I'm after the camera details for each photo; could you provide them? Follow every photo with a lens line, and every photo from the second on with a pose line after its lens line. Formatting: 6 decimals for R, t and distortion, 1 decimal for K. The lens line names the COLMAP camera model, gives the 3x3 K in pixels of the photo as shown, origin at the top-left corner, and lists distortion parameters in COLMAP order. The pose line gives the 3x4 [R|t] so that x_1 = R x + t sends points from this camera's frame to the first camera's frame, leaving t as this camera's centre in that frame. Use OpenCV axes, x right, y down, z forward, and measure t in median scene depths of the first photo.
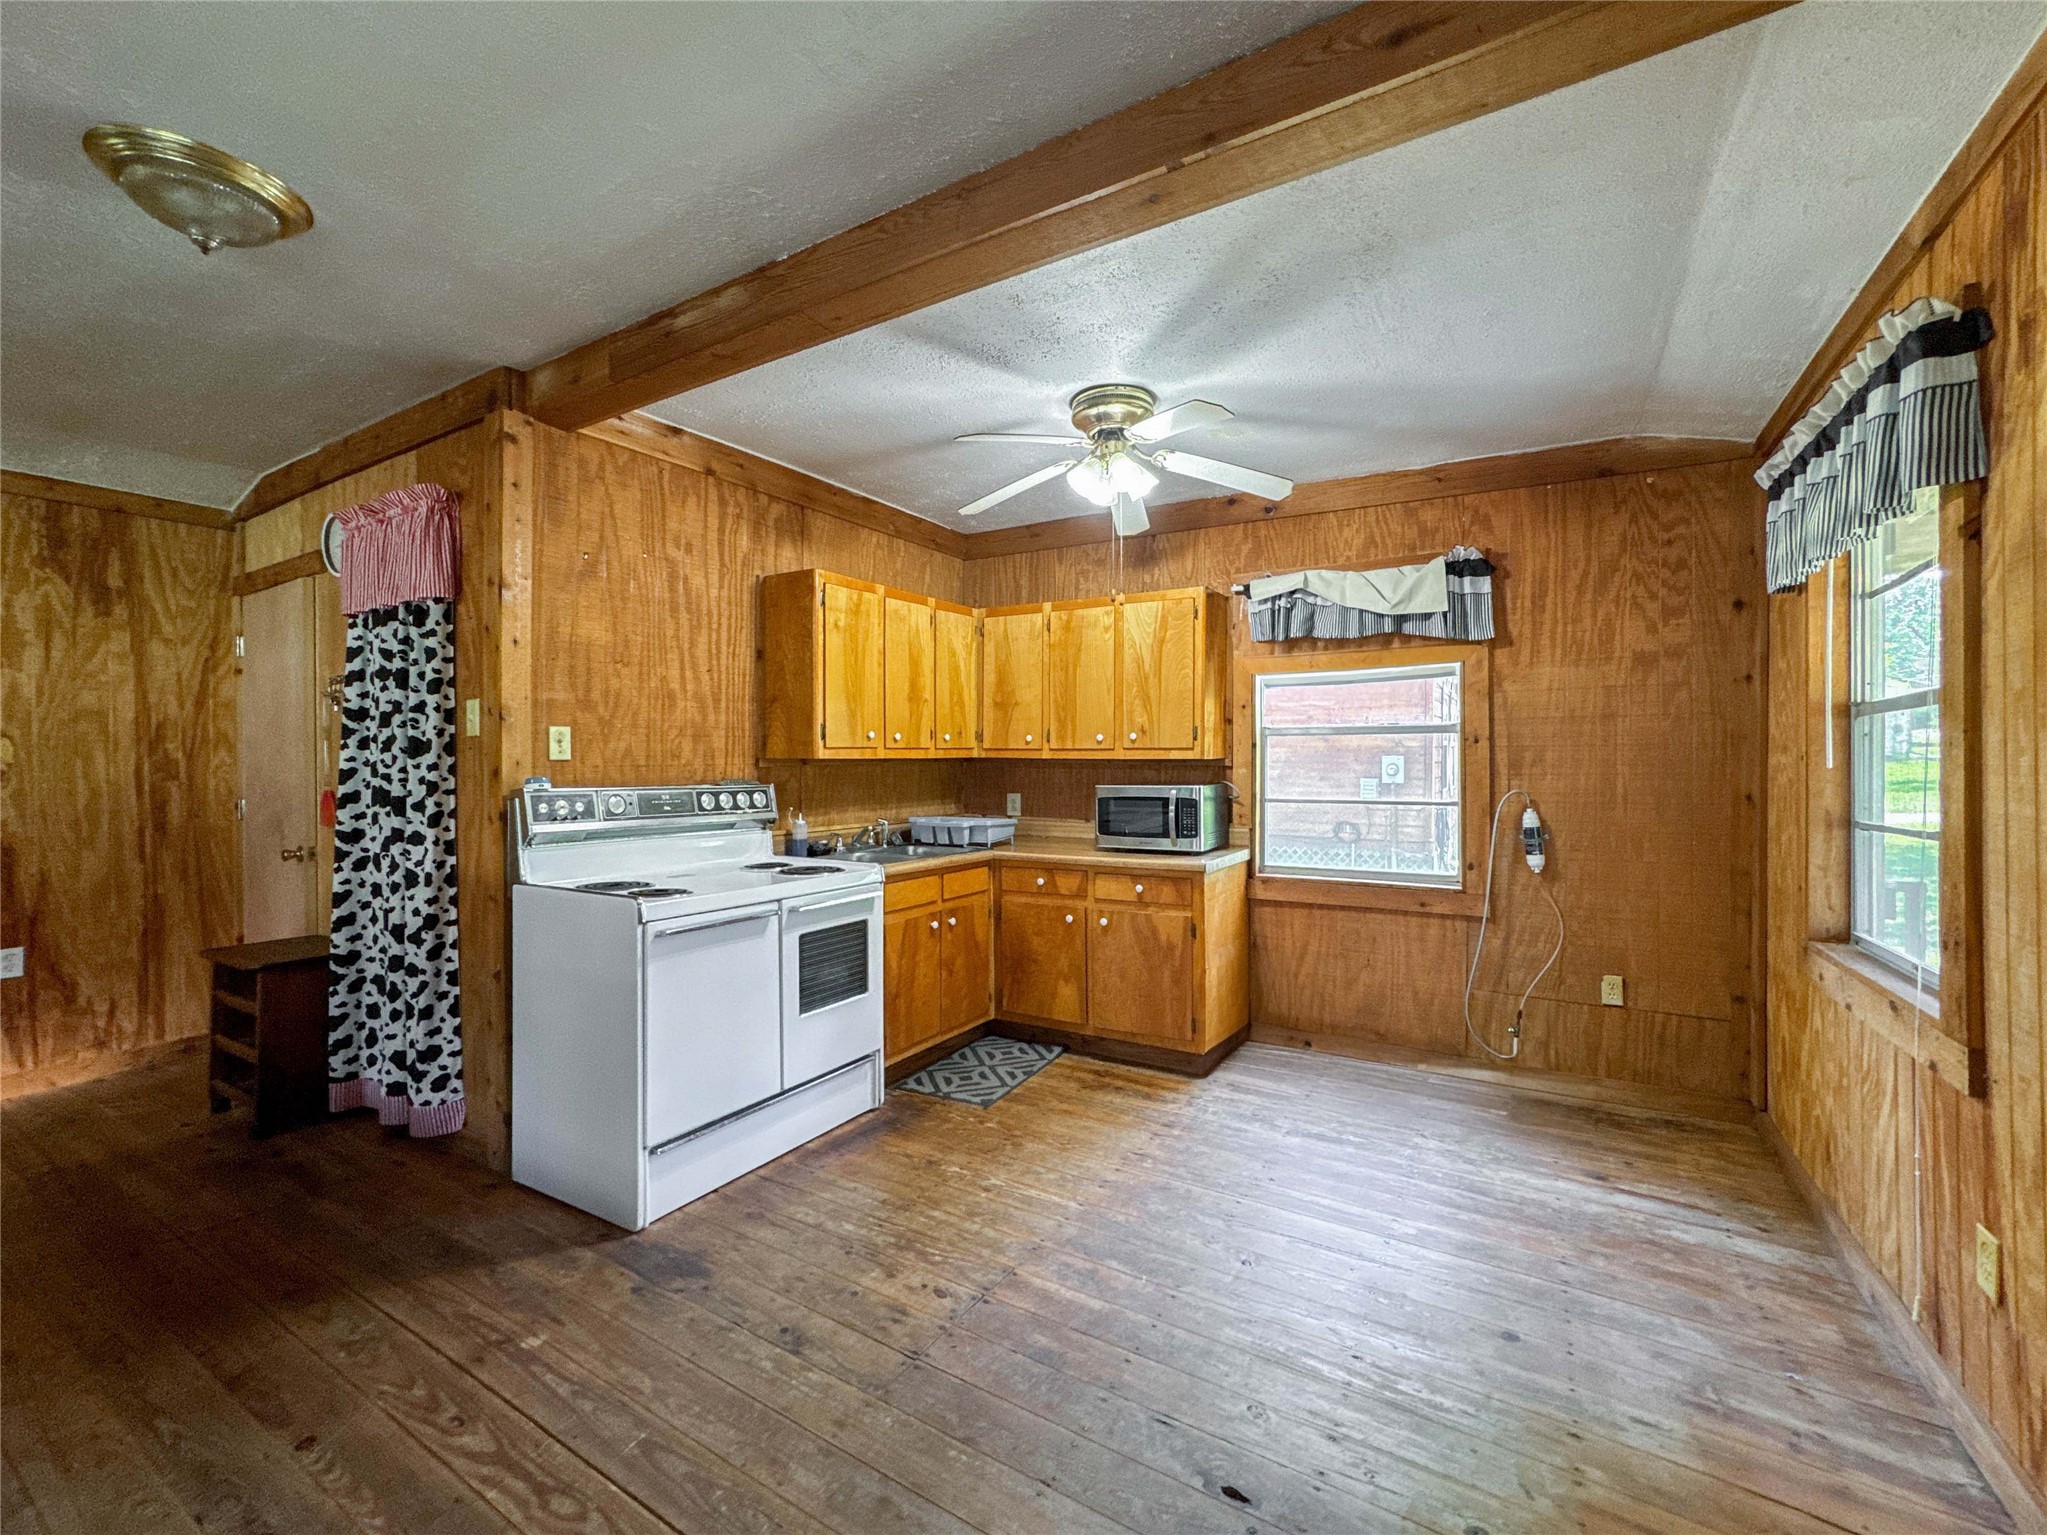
lens RADIAL K [[849.4, 0, 1049.8], [0, 849.4, 752.0], [0, 0, 1]] dist [-0.040637, 0.016505]
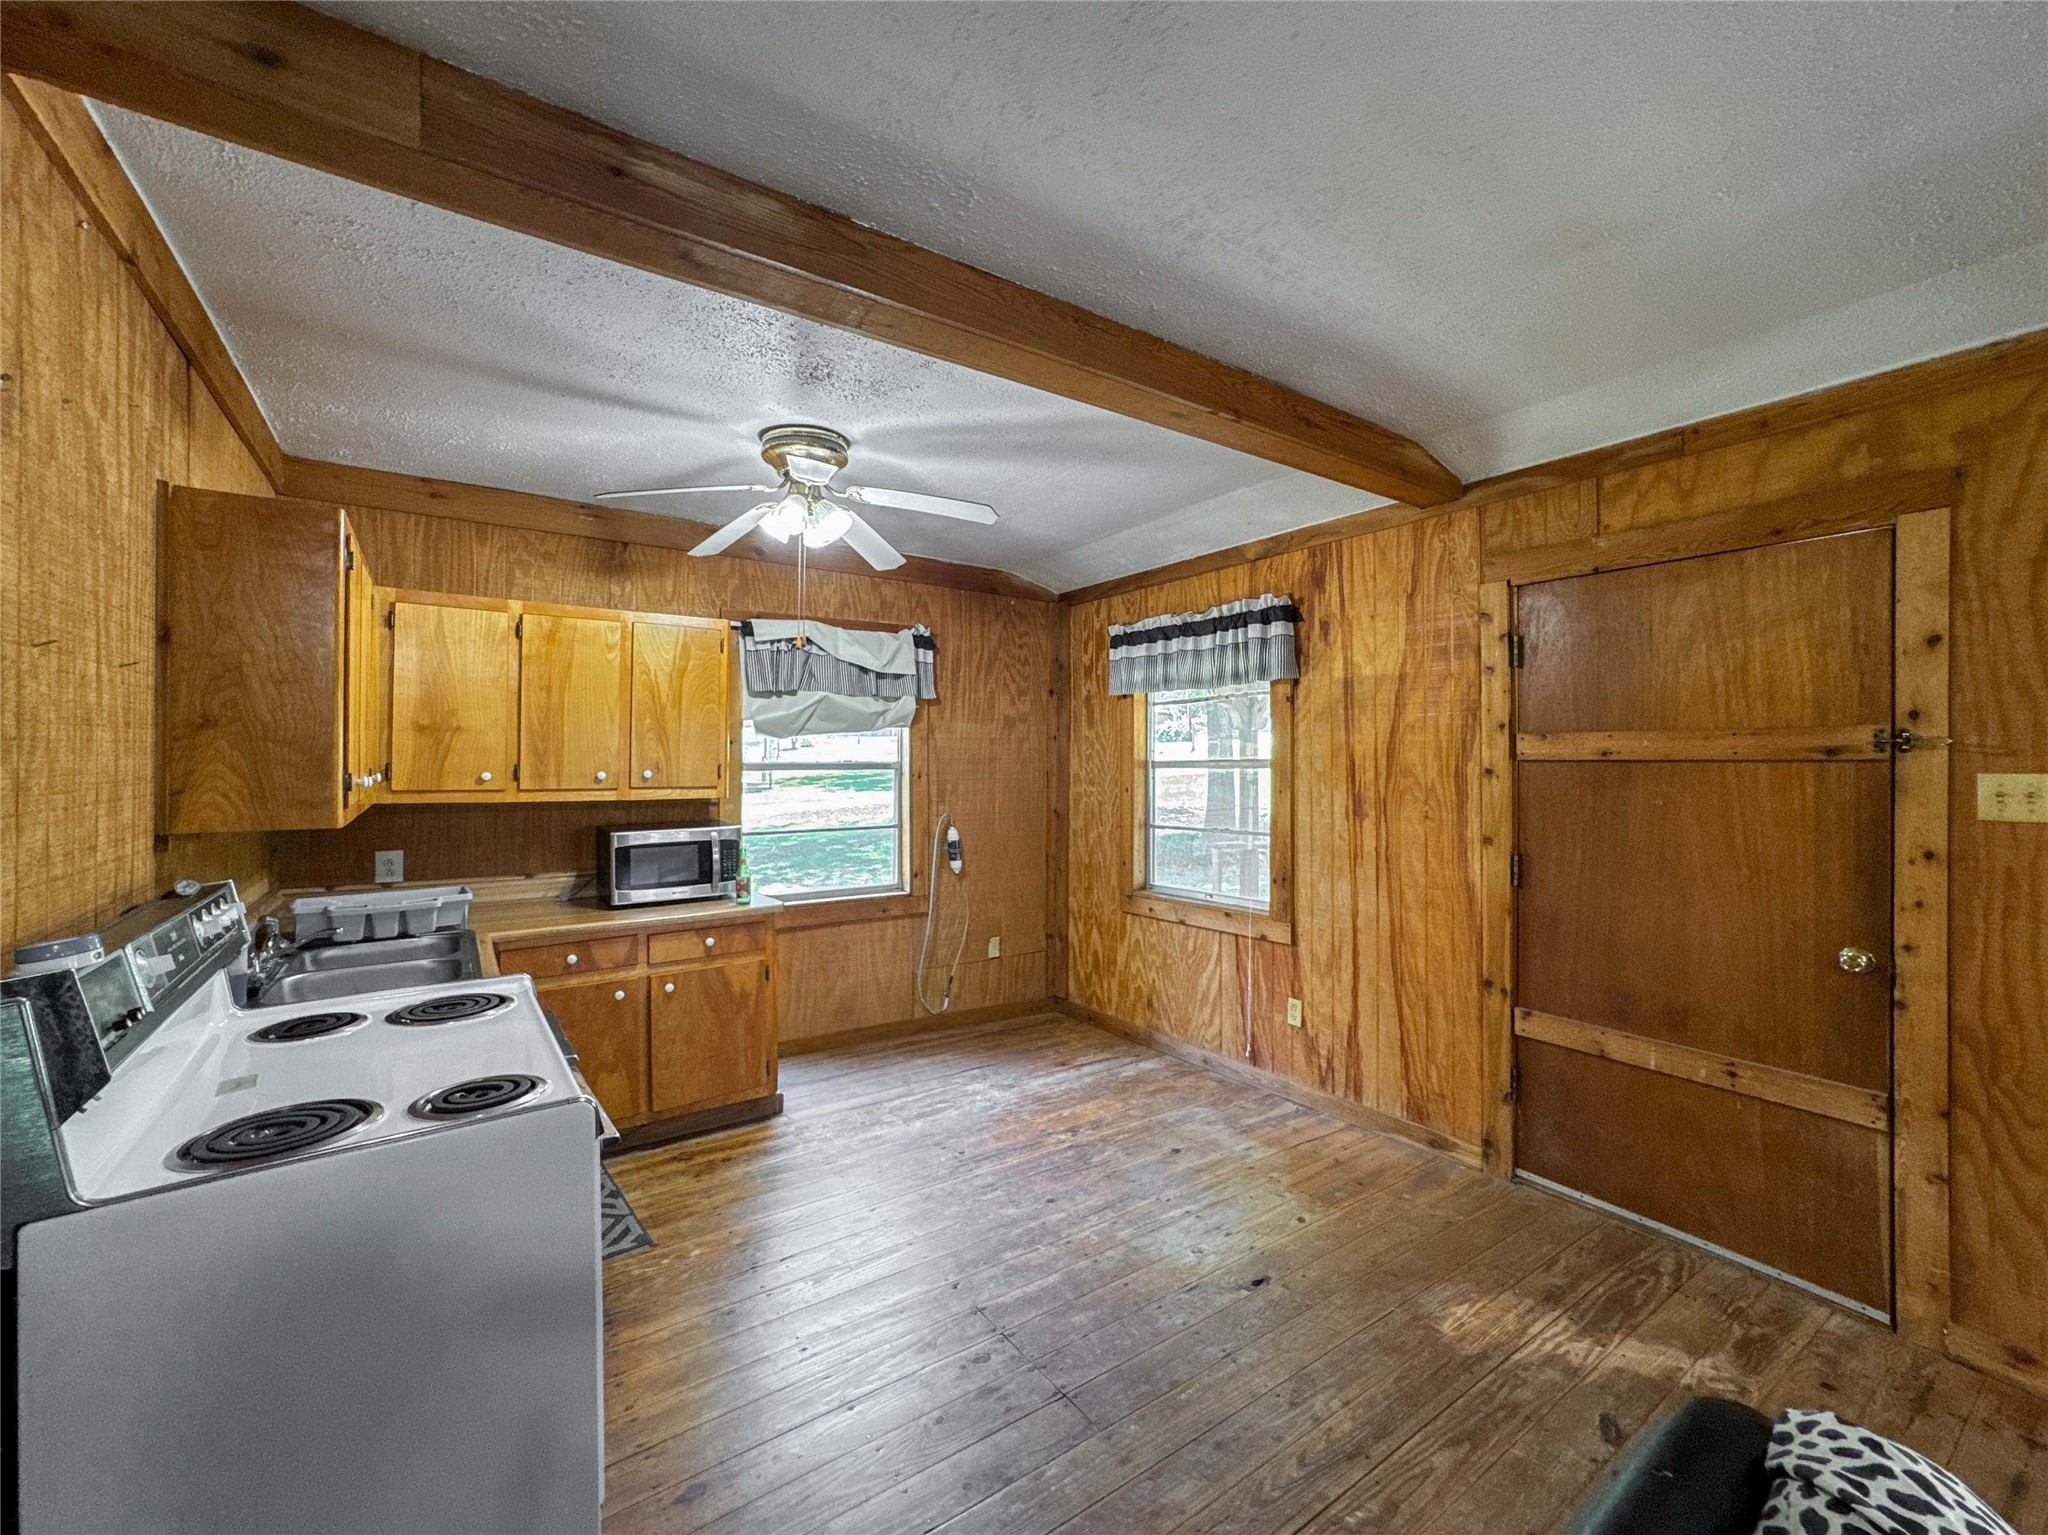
lens RADIAL K [[834.9, 0, 1035.9], [0, 834.9, 749.2], [0, 0, 1]] dist [-0.053742, 0.023733]
pose [[0.414911, 0.010889, 0.909797, -0.584481], [-0.009025, 0.999928, -0.007852, -0.046806], [-0.909817, -0.004954, 0.414979, 0.311757]]
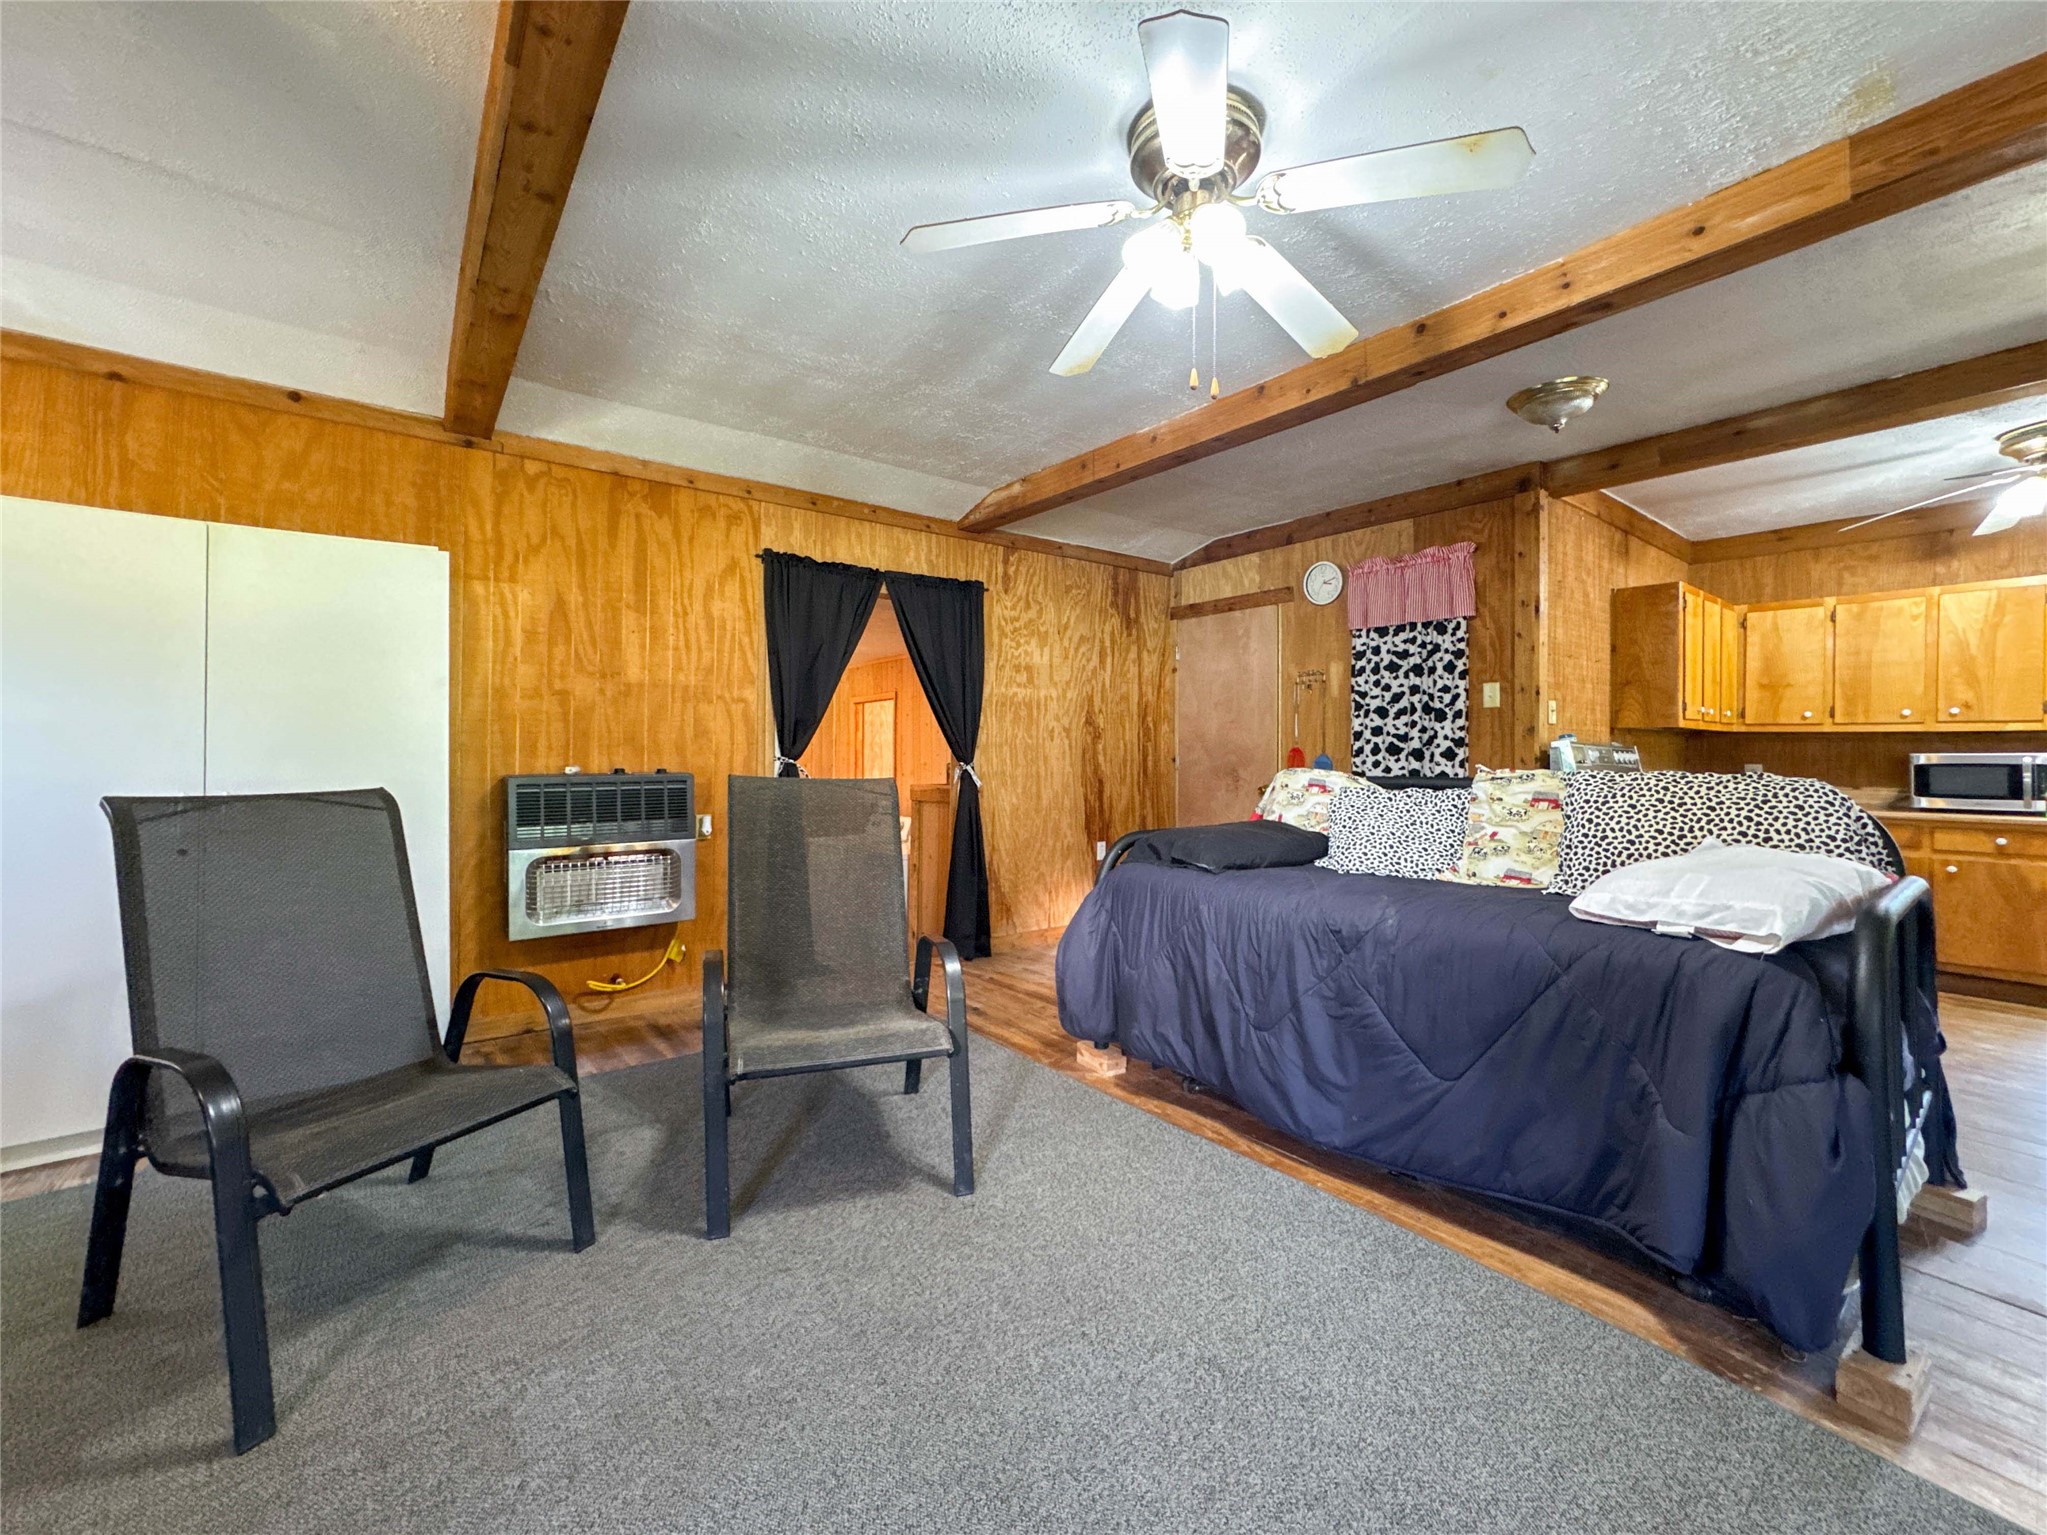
lens RADIAL K [[834.5, 0, 1035.4], [0, 834.5, 749.2], [0, 0, 1]] dist [-0.053742, 0.023733]
pose [[0.921570, 0.011018, -0.388056, -0.692227], [-0.009948, 0.999939, 0.004766, 0.044898], [0.388085, -0.000532, 0.921623, -0.533357]]
